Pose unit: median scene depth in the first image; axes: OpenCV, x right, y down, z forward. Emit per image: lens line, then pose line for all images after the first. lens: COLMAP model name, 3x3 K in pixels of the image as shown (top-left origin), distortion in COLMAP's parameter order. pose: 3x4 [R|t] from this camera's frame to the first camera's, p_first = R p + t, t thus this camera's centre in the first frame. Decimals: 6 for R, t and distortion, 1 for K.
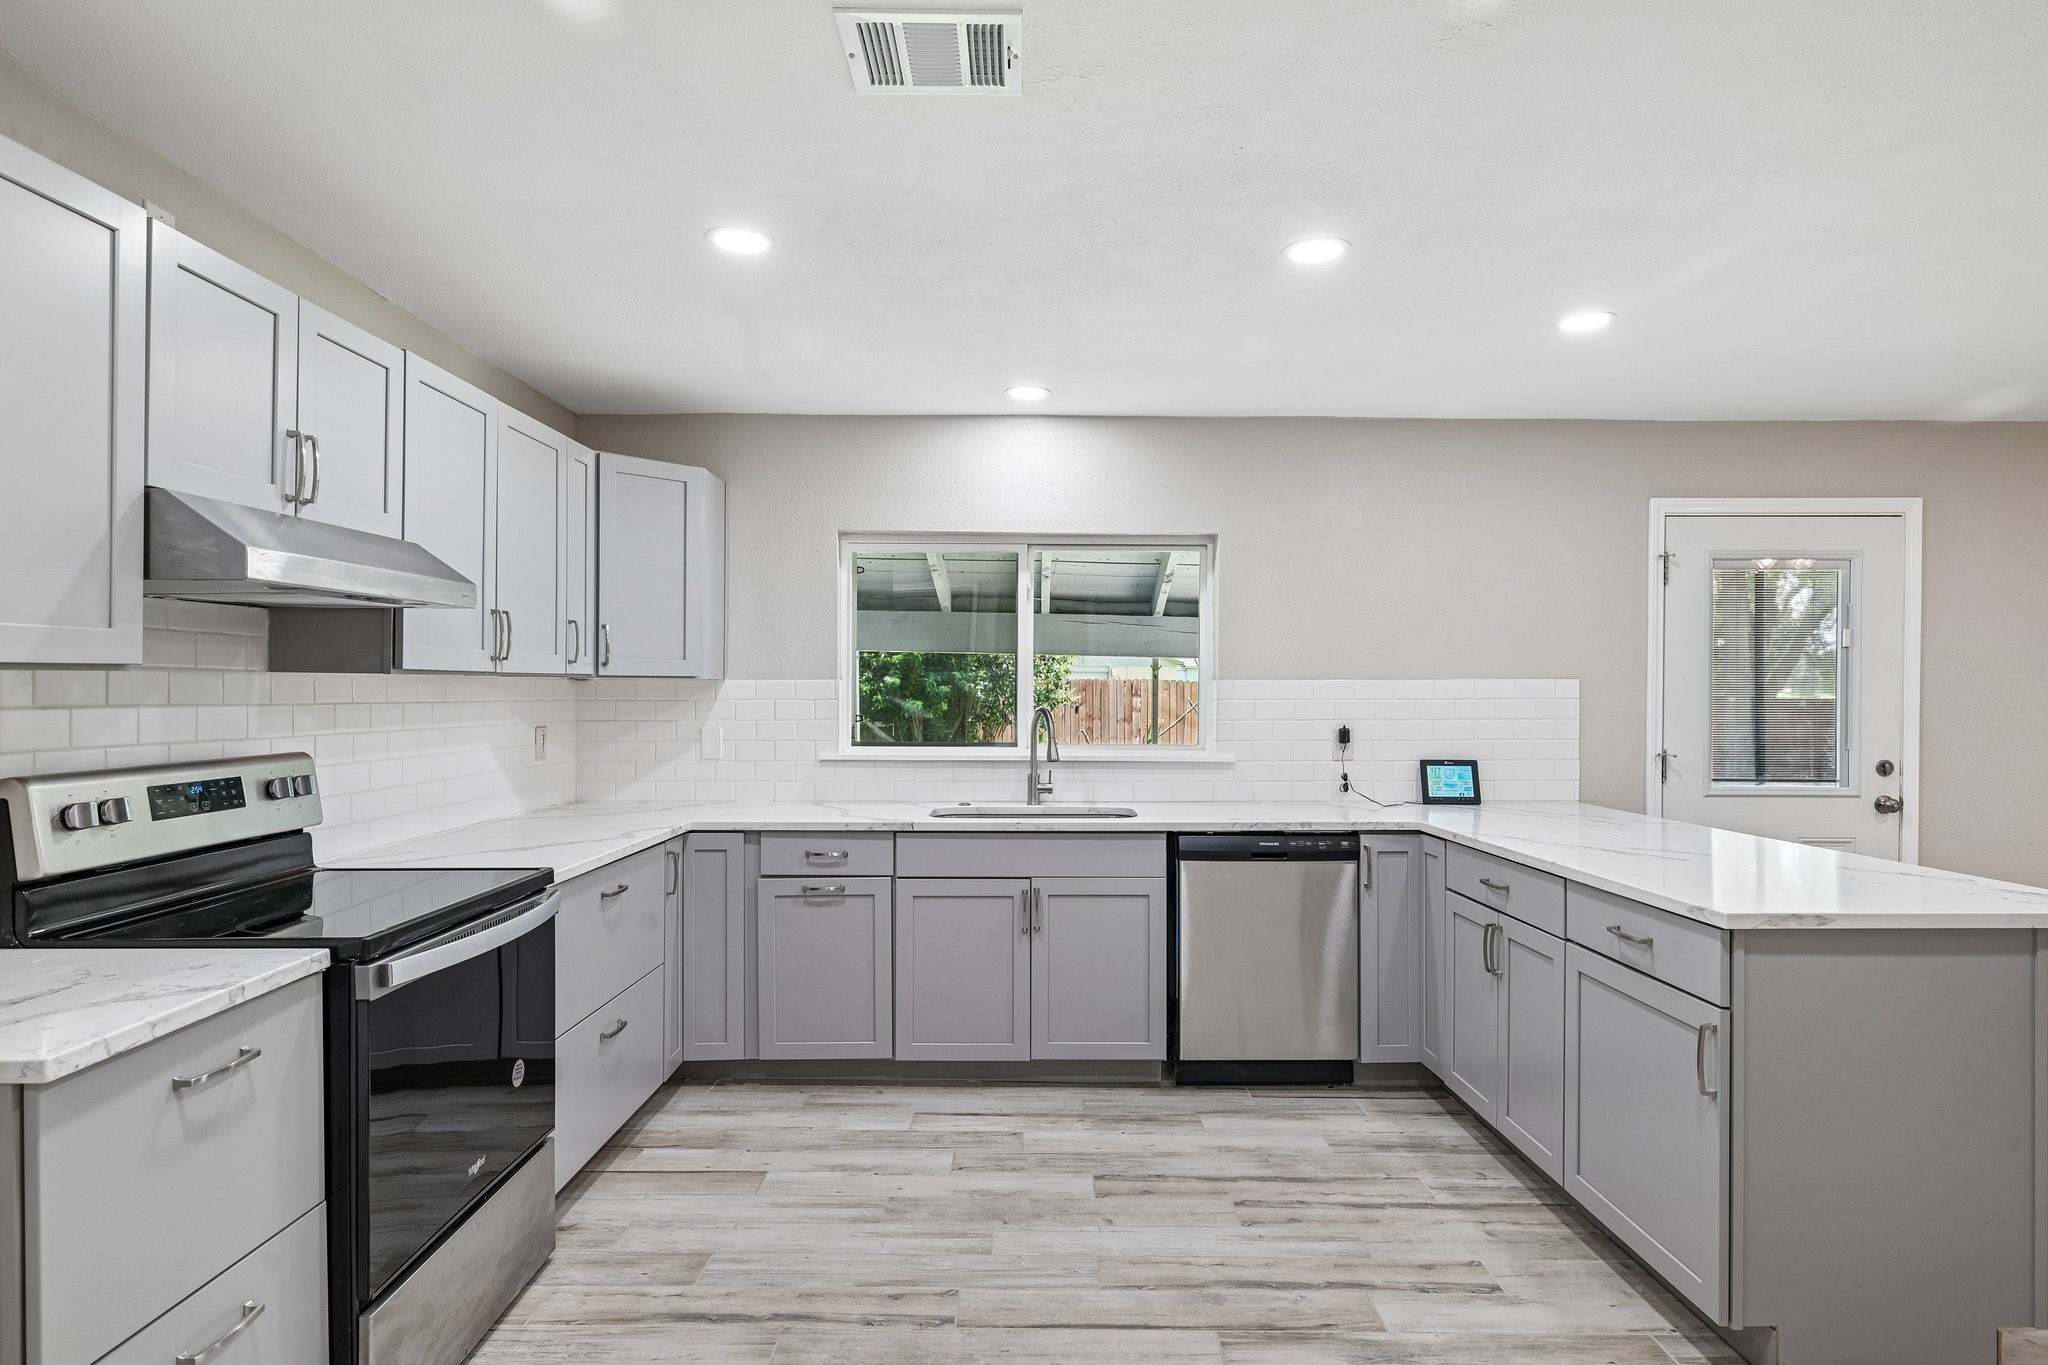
lens RADIAL K [[1131.7, 0, 1008.2], [0, 1131.7, 689.7], [0, 0, 1]] dist [-0.005382, -0.001865]
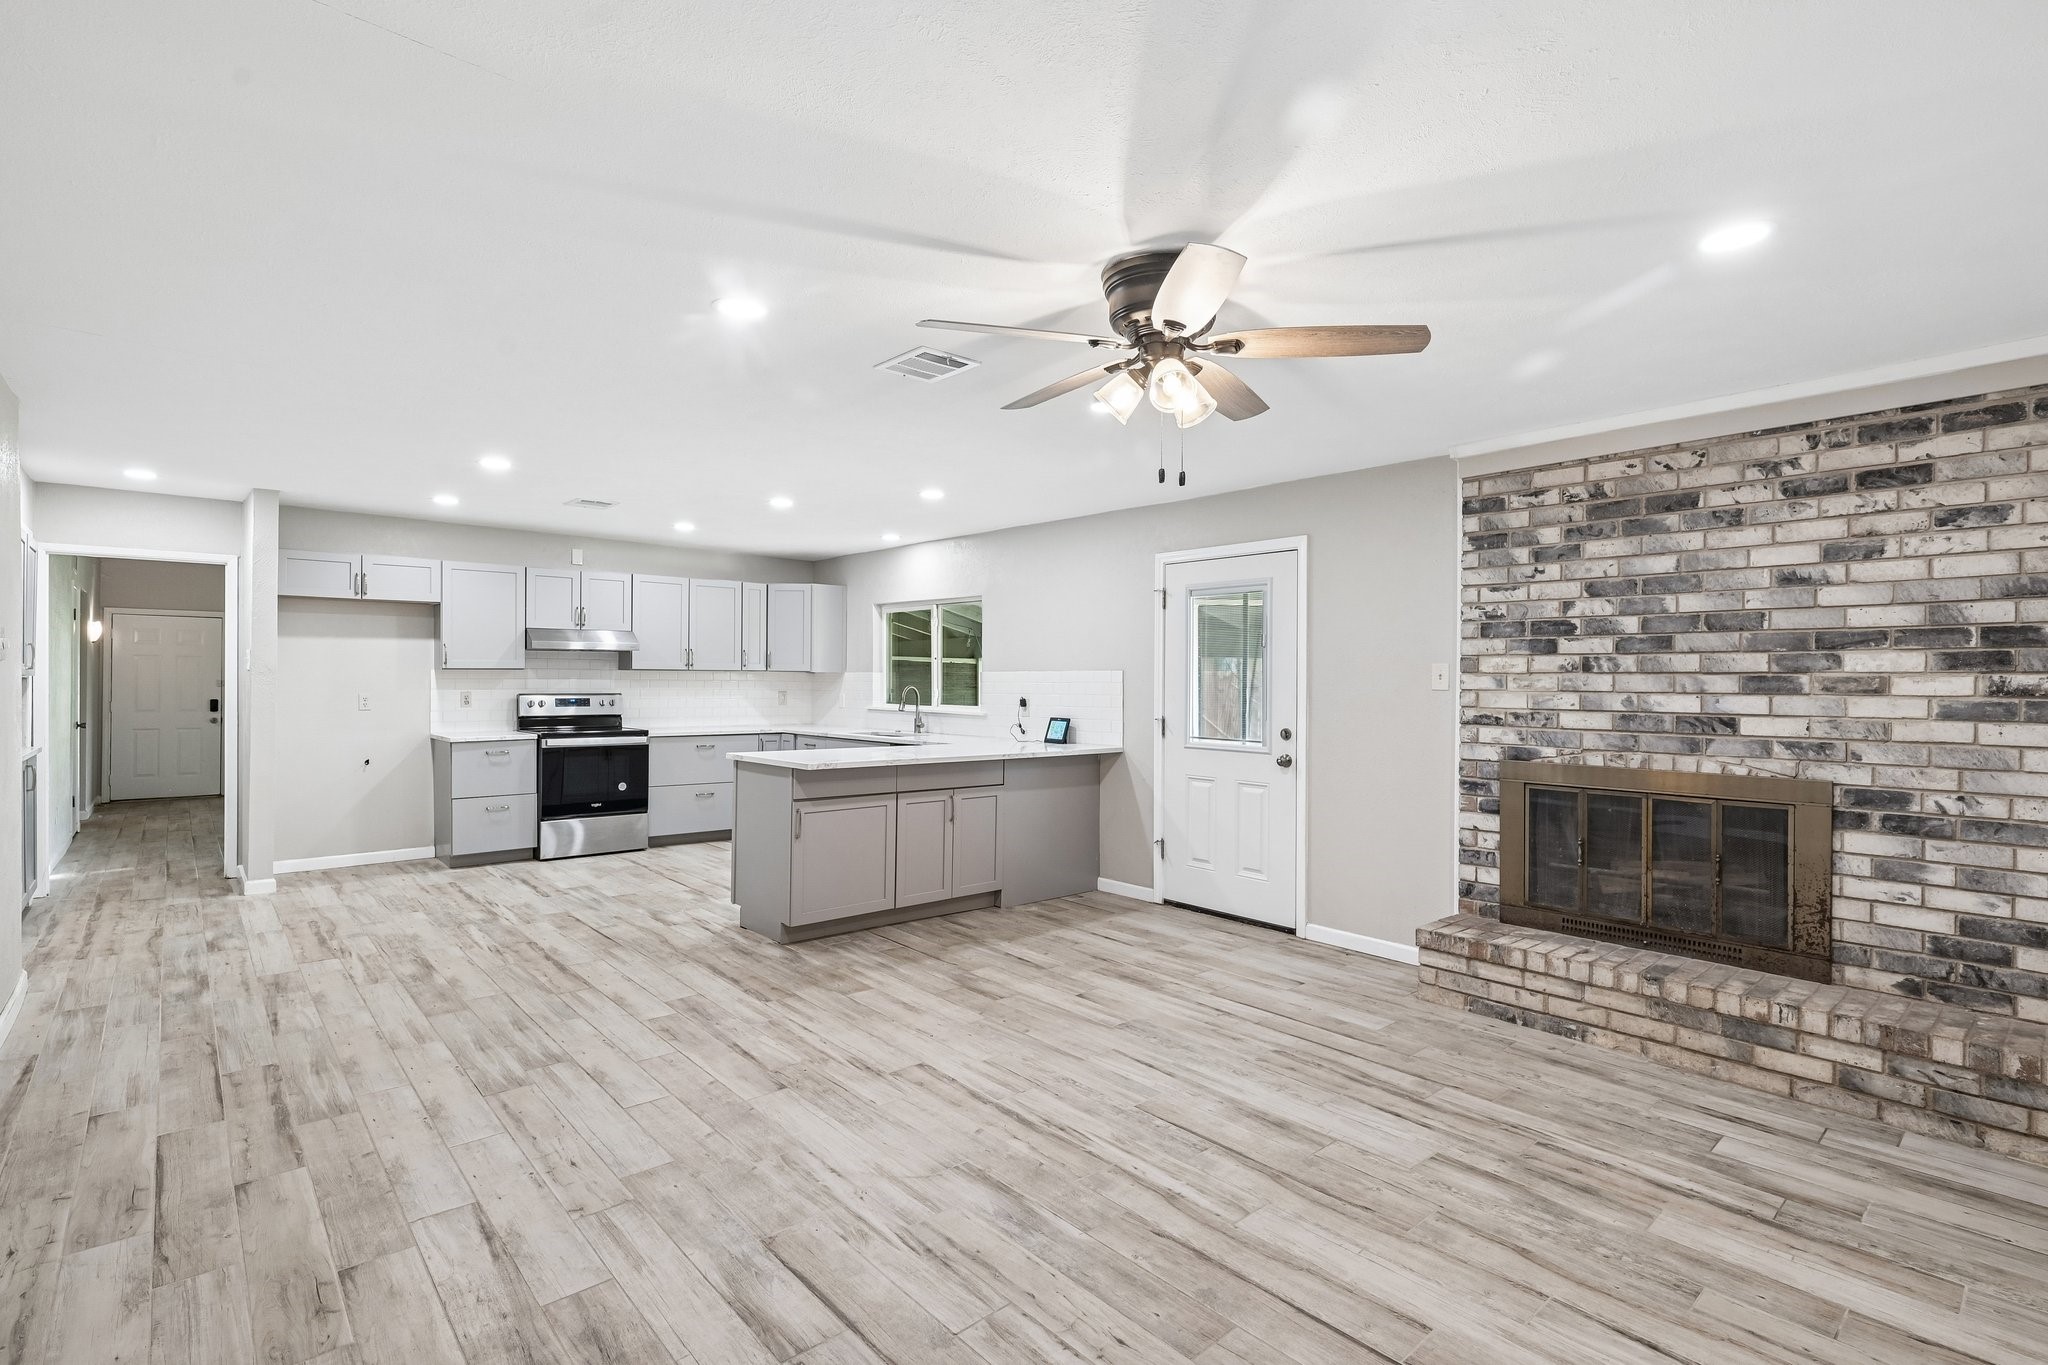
lens RADIAL K [[953.6, 0, 1008.1], [0, 953.6, 682.0], [0, 0, 1]] dist [0.001370, -0.000054]
pose [[0.660998, 0.004061, -0.750377, 1.714480], [-0.007214, 0.999974, -0.000943, 0.011082], [0.750353, 0.006036, 0.661009, -0.027011]]
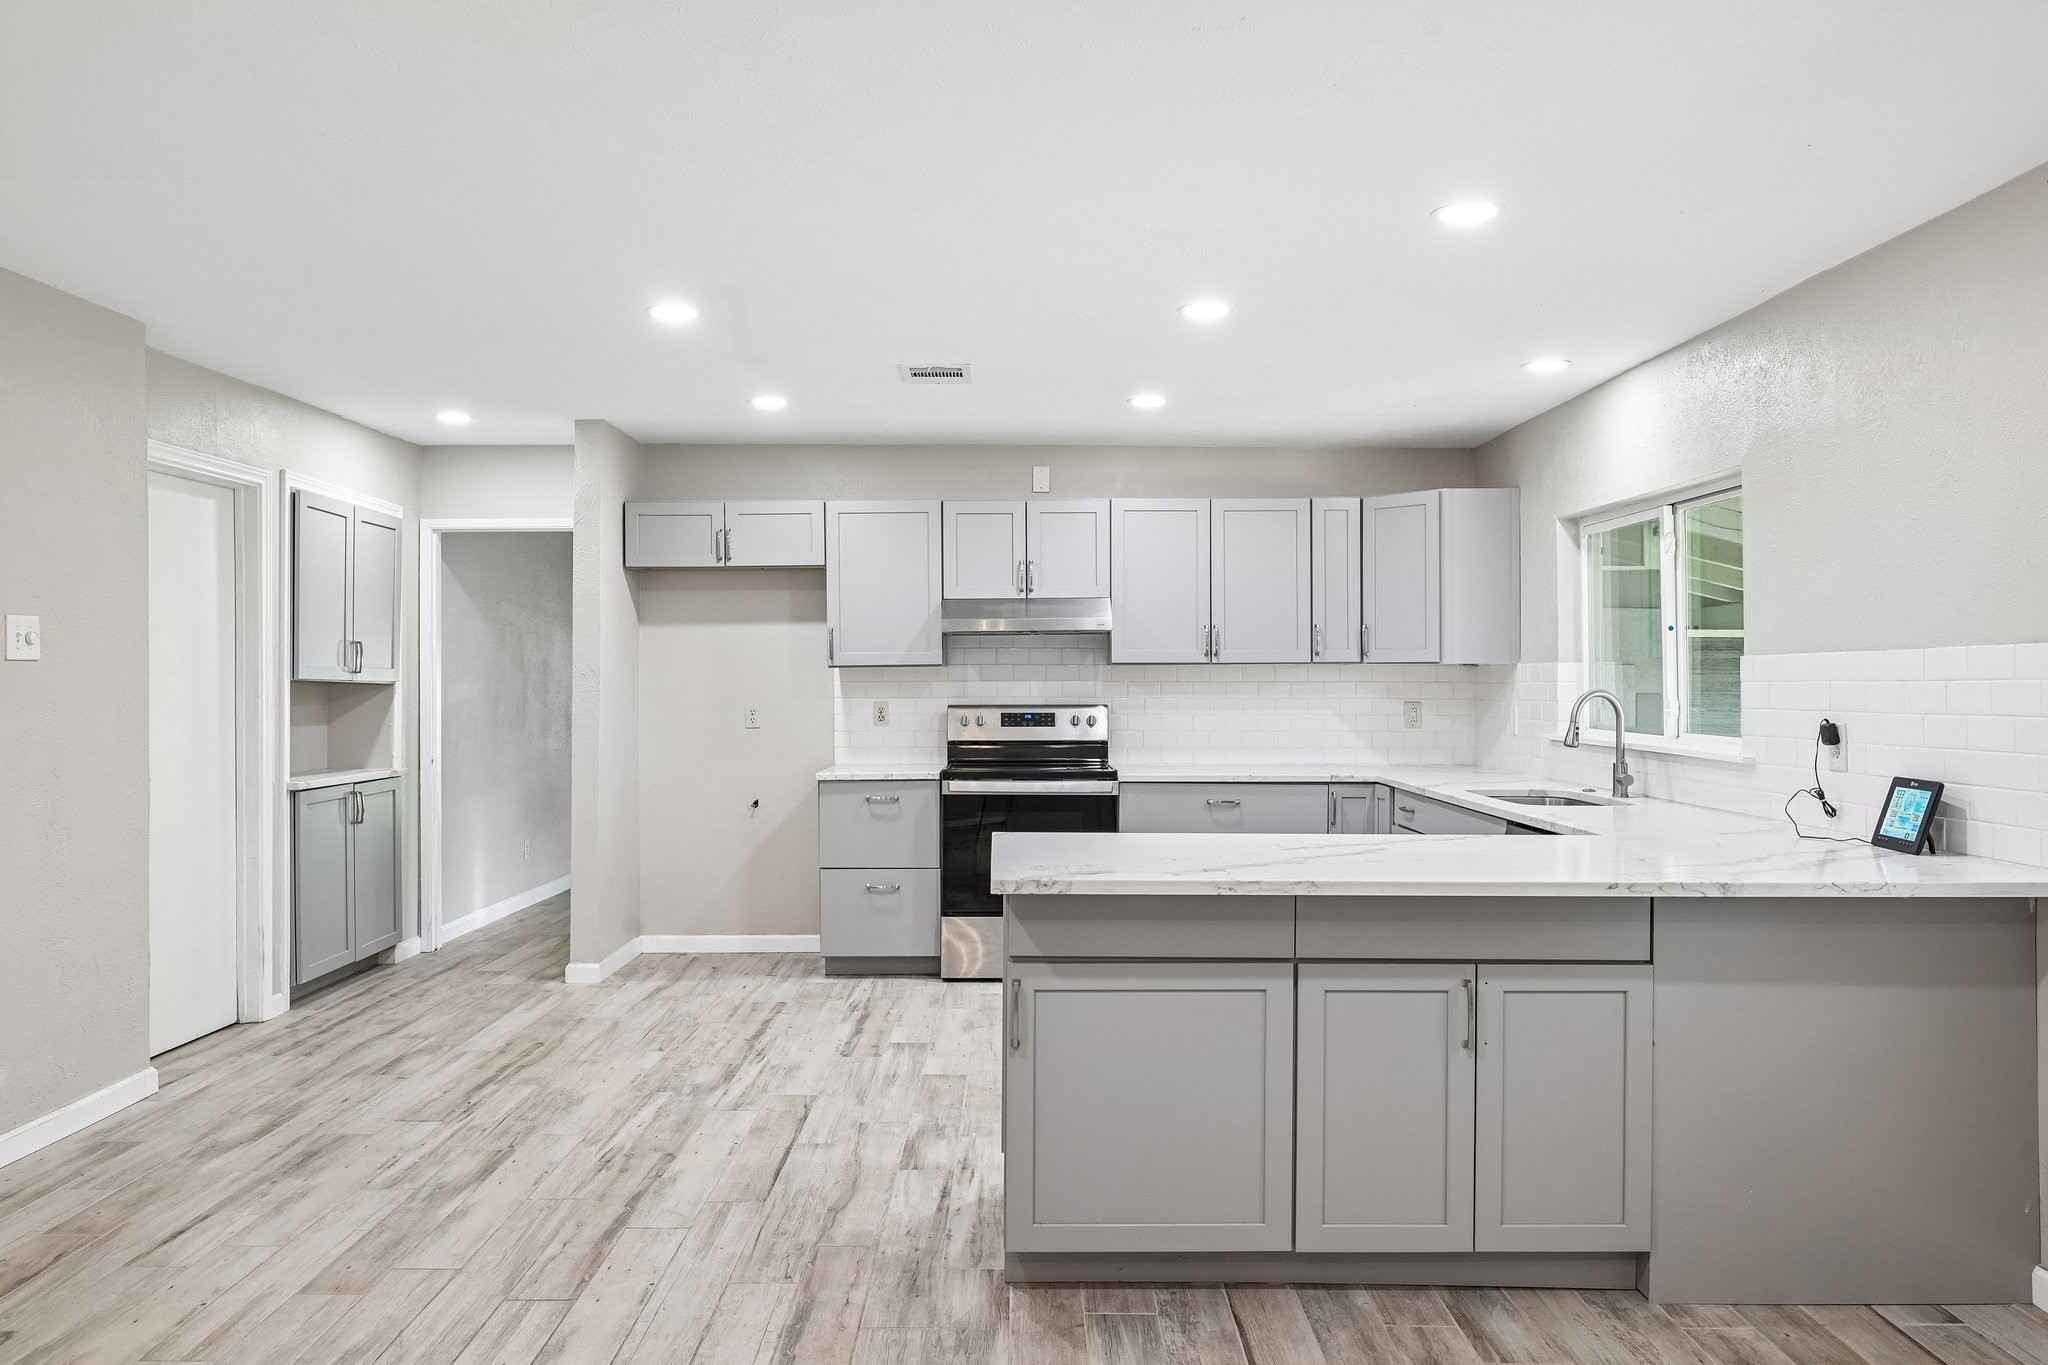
lens RADIAL K [[1394.9, 0, 1017.2], [0, 1394.9, 669.0], [0, 0, 1]] dist [-0.006239, 0.005245]
pose [[0.004339, -0.008785, -0.999952, 1.373010], [0.000506, 0.999961, -0.008783, 0.009856], [0.999990, -0.000468, 0.004343, 0.607460]]
